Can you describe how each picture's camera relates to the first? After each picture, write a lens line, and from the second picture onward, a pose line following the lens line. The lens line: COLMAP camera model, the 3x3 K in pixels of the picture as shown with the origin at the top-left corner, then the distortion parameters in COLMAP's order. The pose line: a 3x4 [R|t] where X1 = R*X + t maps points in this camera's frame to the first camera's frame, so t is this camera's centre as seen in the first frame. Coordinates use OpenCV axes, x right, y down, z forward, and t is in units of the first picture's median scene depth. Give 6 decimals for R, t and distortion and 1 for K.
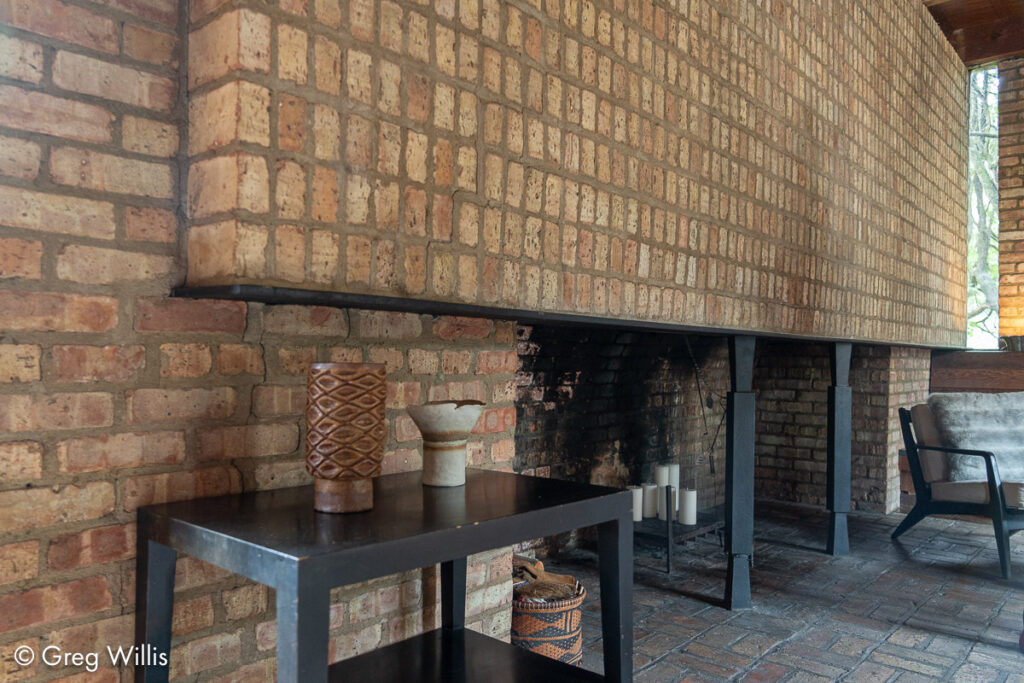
lens RADIAL K [[764.3, 0, 464.2], [0, 764.3, 363.5], [0, 0, 1]] dist [-0.027112, 0.018237]
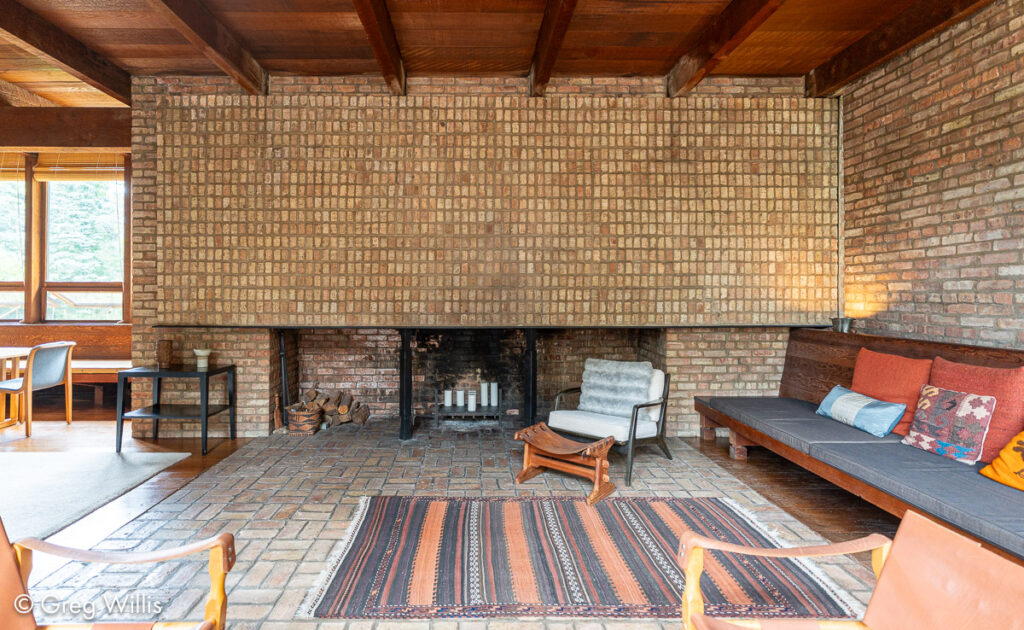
lens RADIAL K [[496.9, 0, 479.1], [0, 496.9, 289.5], [0, 0, 1]] dist [0.002856, 0.000220]
pose [[0.696112, -0.016981, -0.717733, 2.675826], [0.000541, 0.999732, -0.023129, -0.190068], [0.717933, 0.015712, 0.695935, 0.106153]]
